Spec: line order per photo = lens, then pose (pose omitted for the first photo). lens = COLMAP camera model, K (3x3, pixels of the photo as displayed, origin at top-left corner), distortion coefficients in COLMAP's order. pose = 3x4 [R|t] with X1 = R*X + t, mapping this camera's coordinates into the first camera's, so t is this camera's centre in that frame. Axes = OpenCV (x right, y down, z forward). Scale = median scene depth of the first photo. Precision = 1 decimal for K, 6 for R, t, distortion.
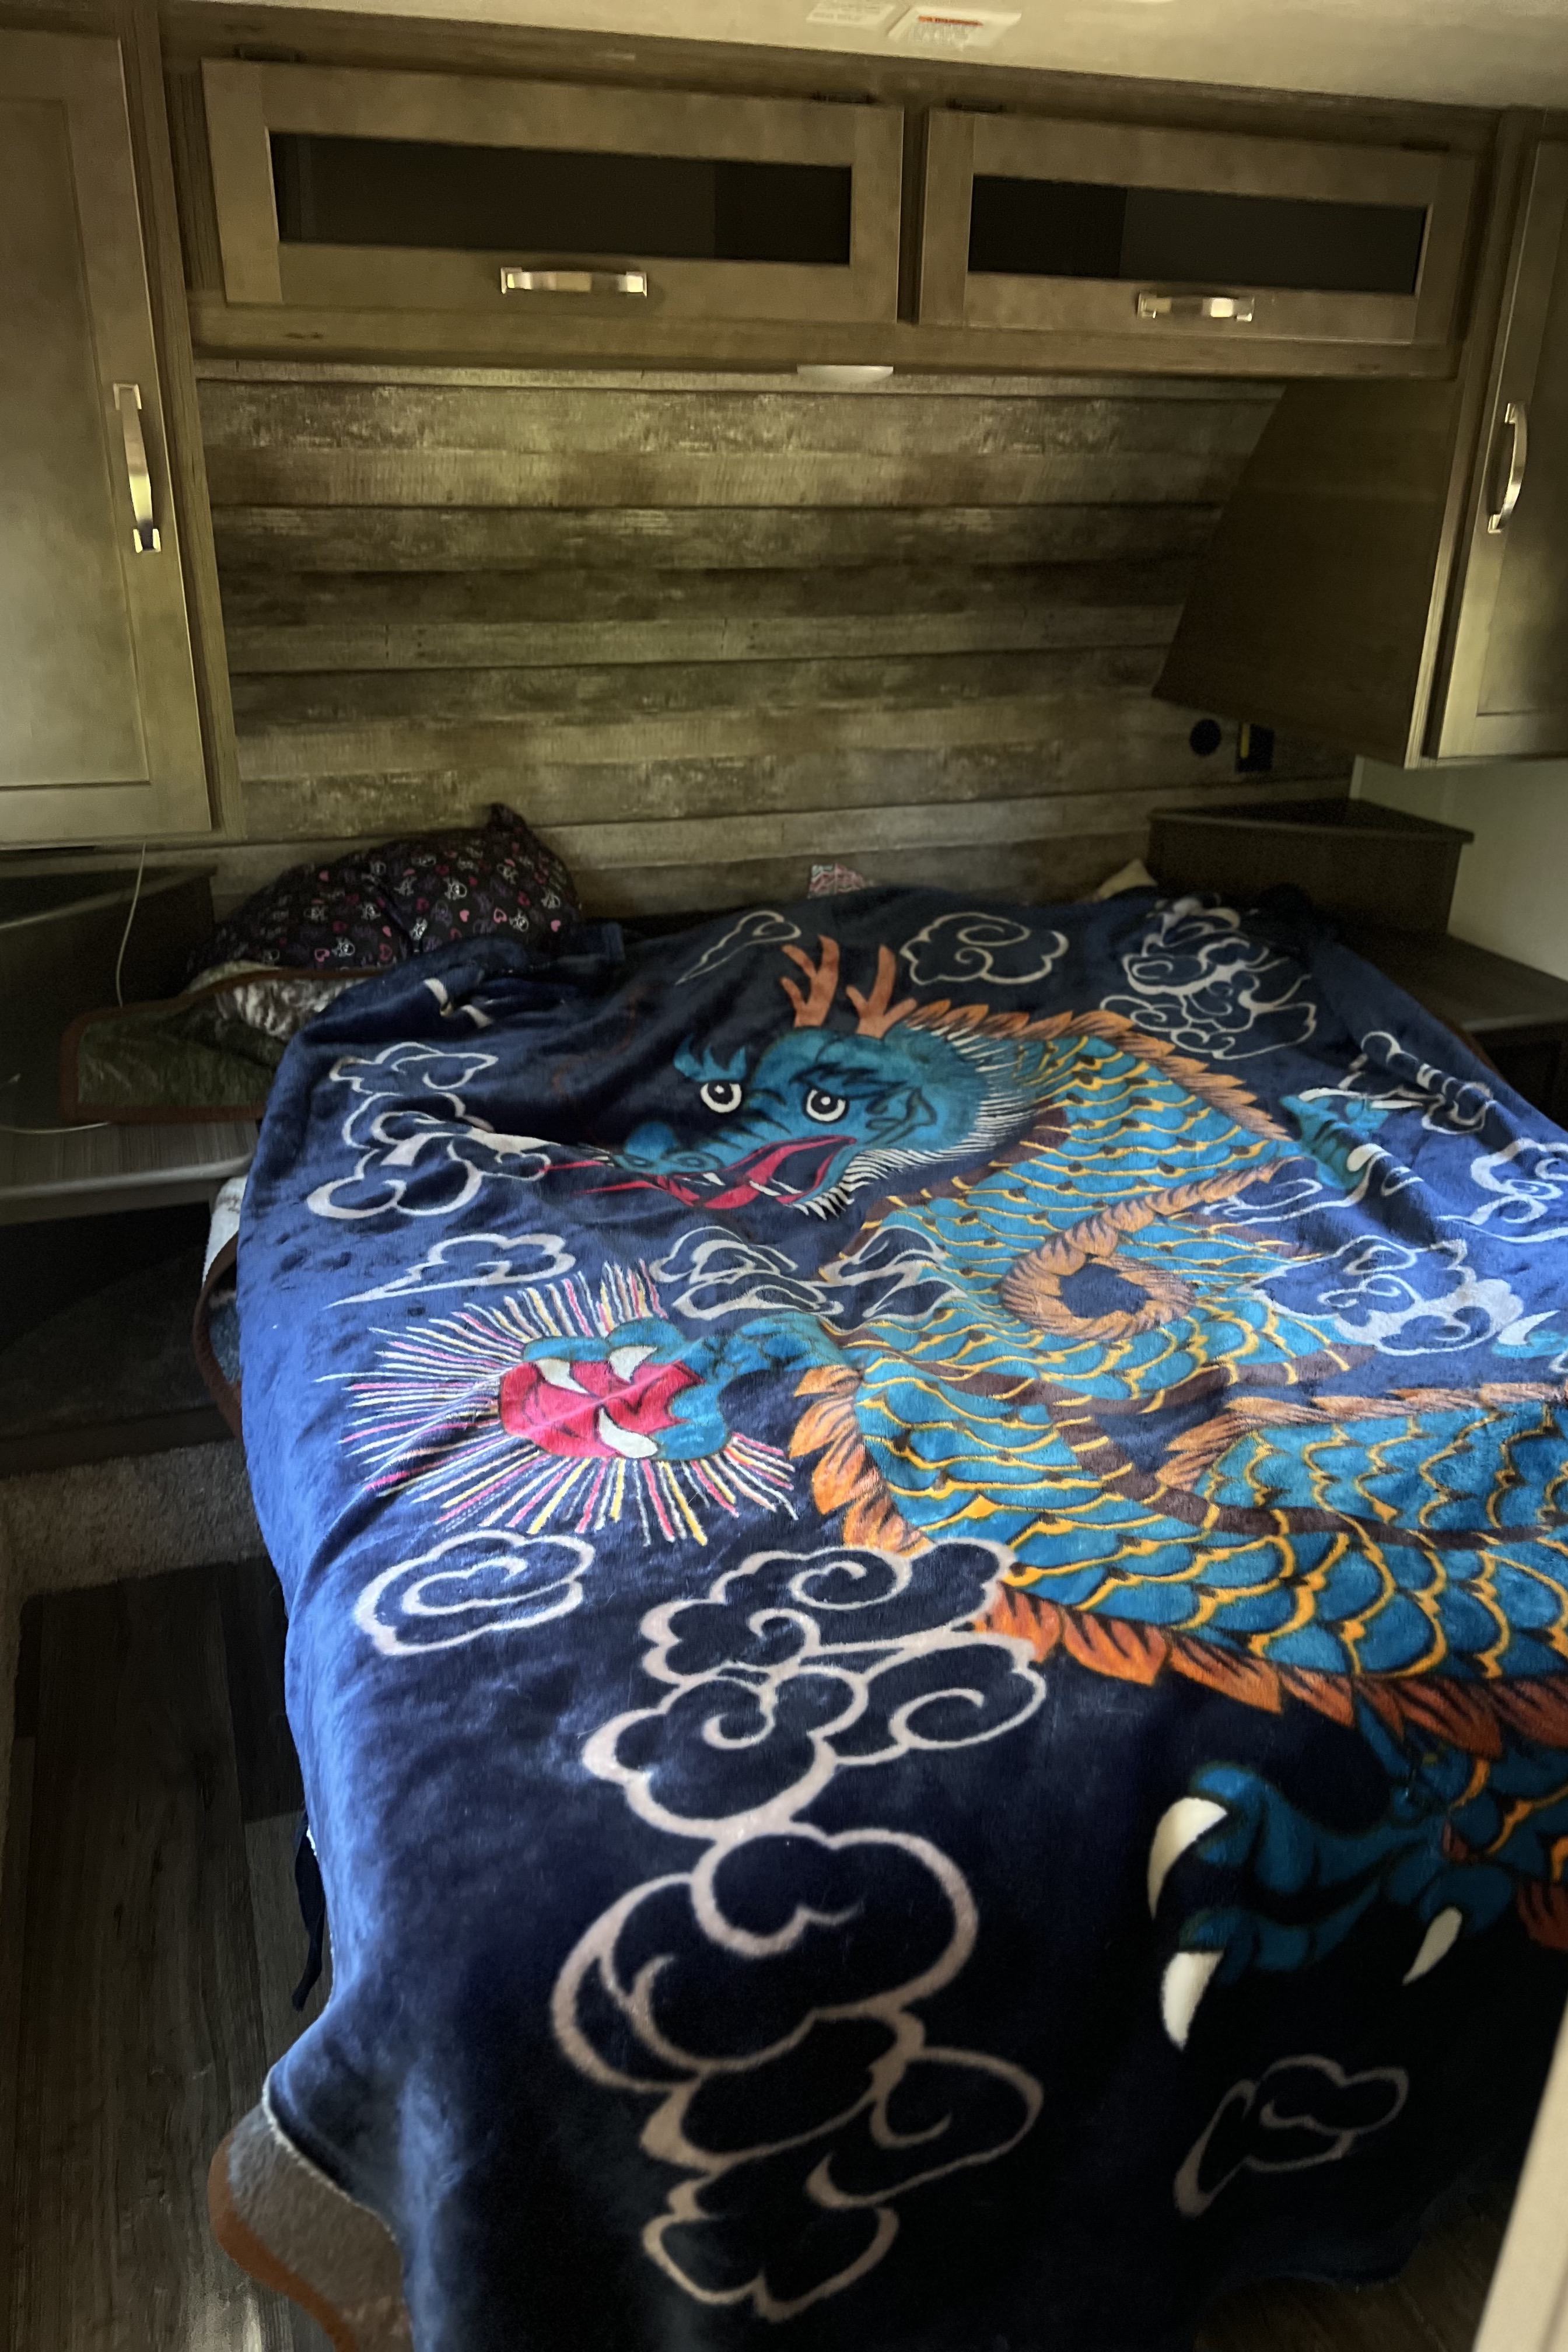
lens RADIAL K [[1781.3, 0, 749.2], [0, 1781.3, 1170.4], [0, 0, 1]] dist [0.078947, -0.084013]
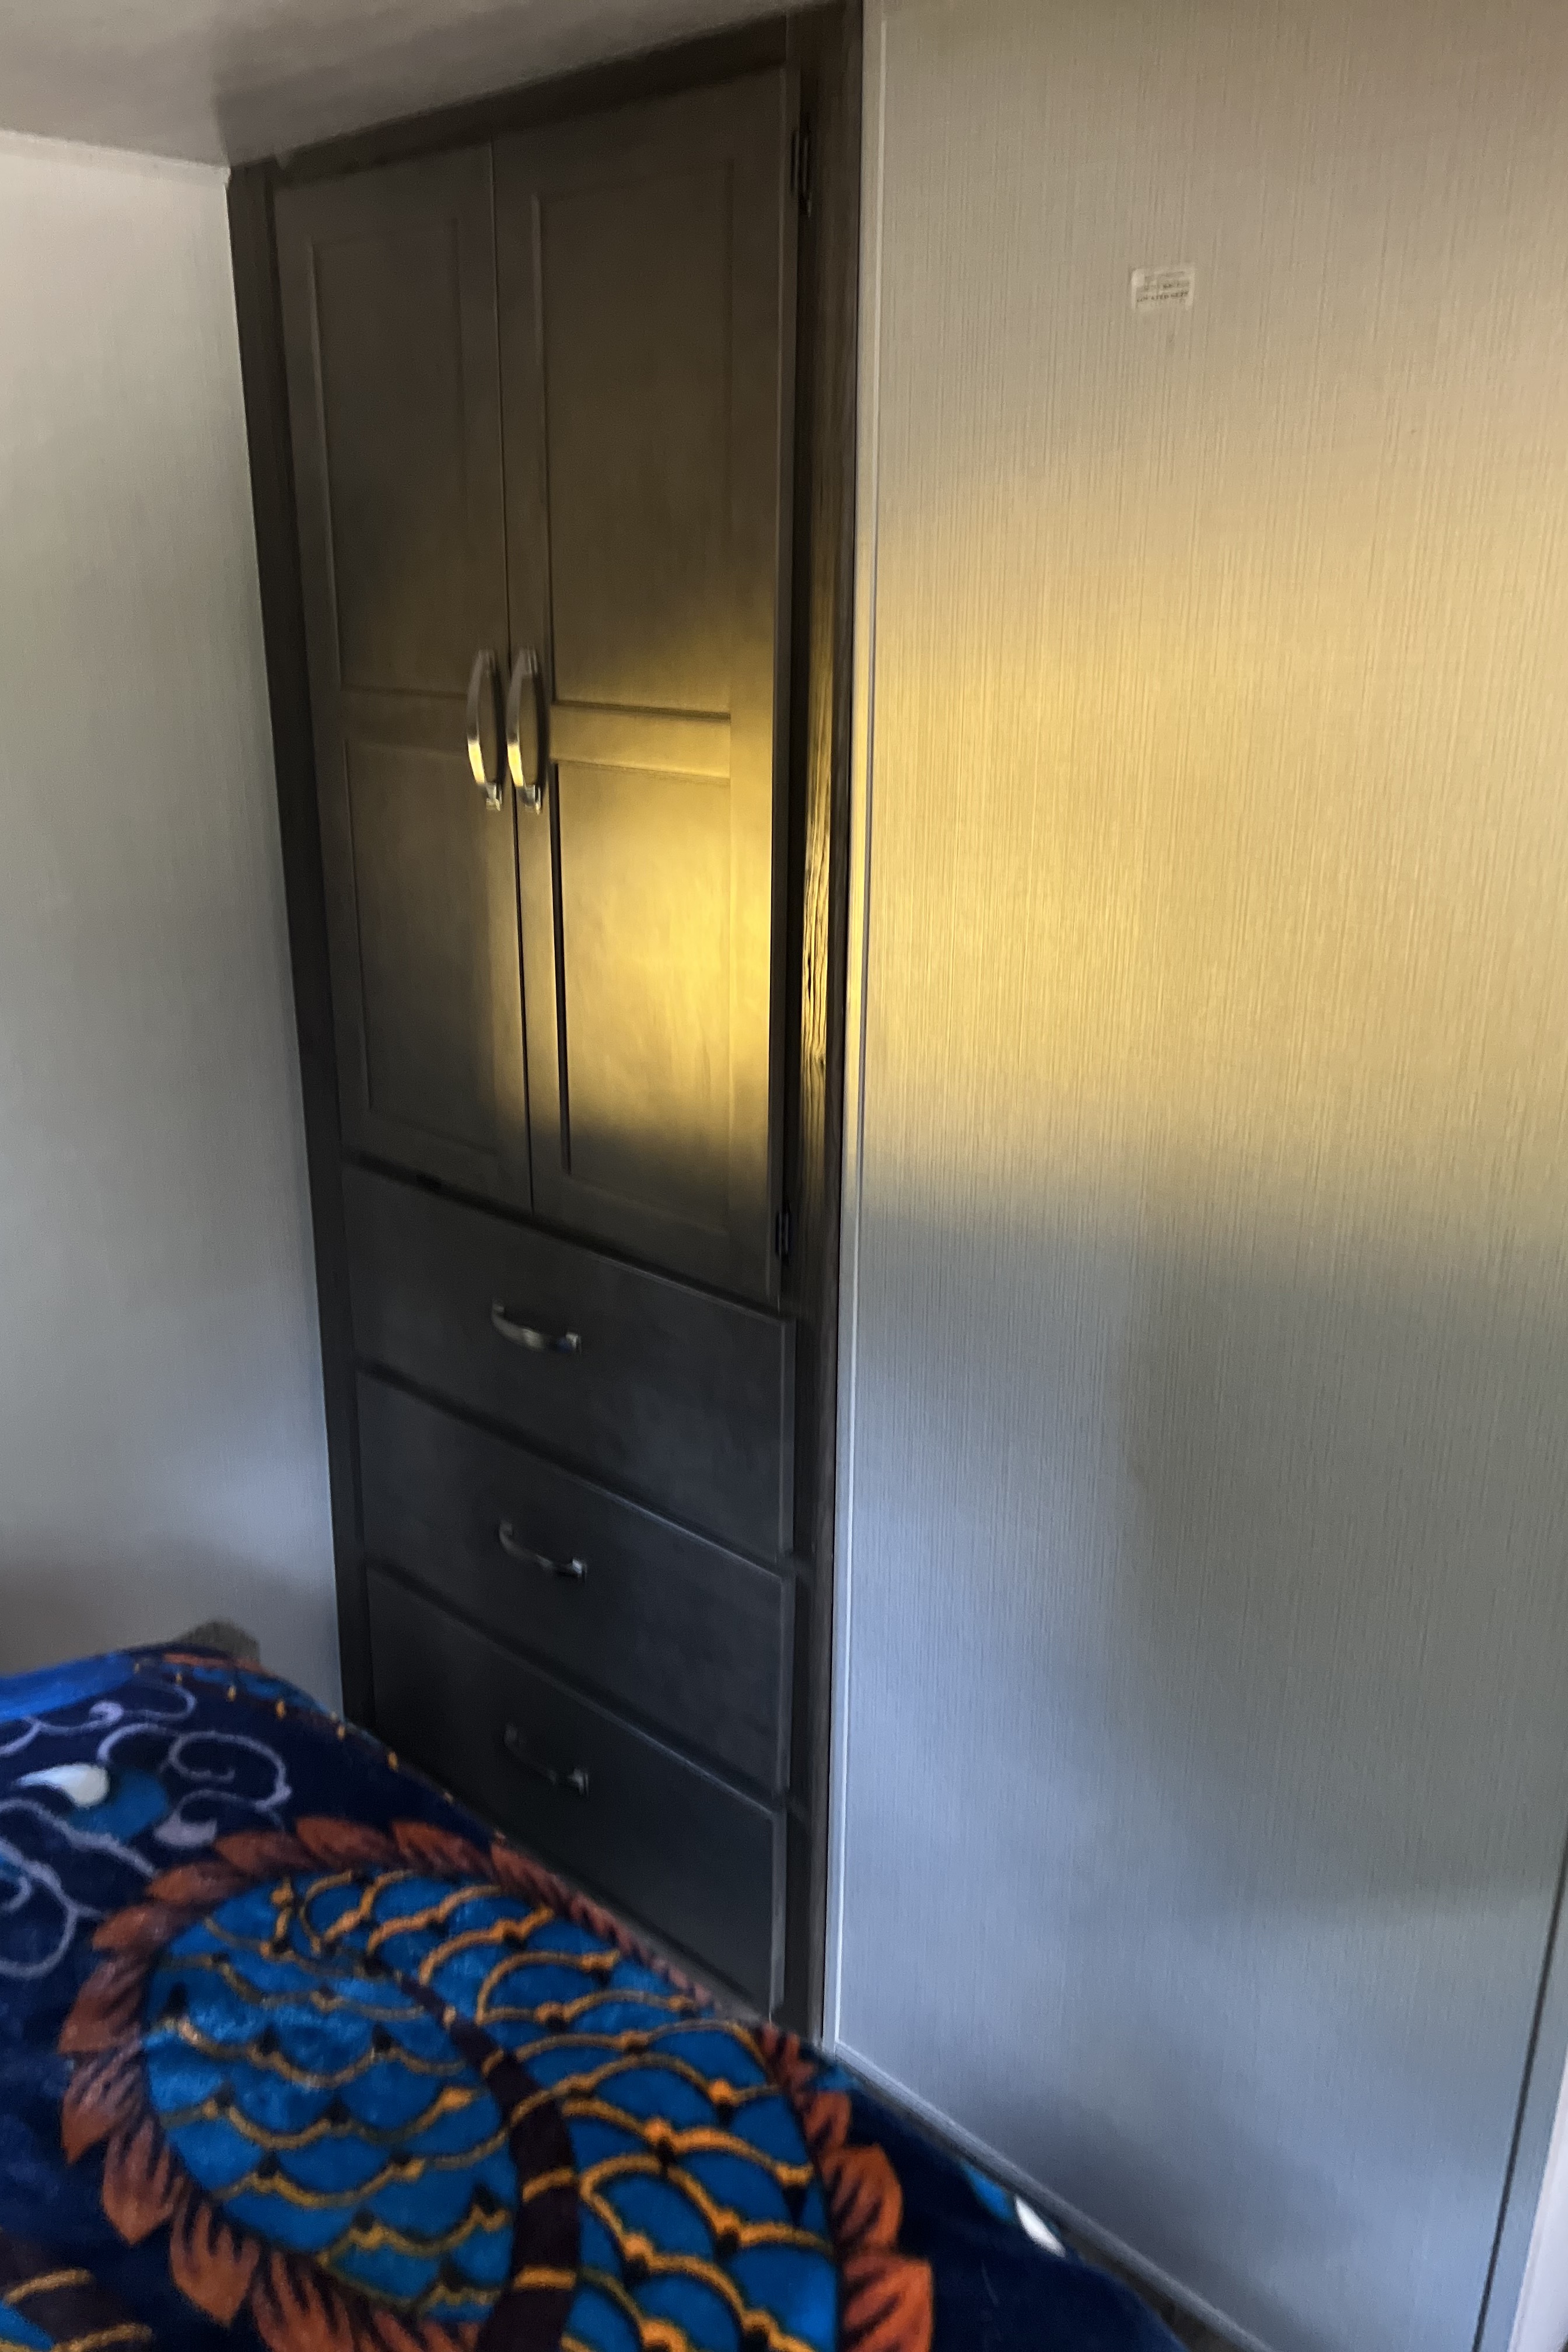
lens RADIAL K [[1781.3, 0, 749.2], [0, 1781.3, 1170.4], [0, 0, 1]] dist [0.078947, -0.084013]
pose [[-0.461036, -0.297244, 0.836117, -0.262252], [0.349020, 0.805549, 0.478828, -0.502544], [-0.815862, 0.512579, -0.267642, 0.962015]]
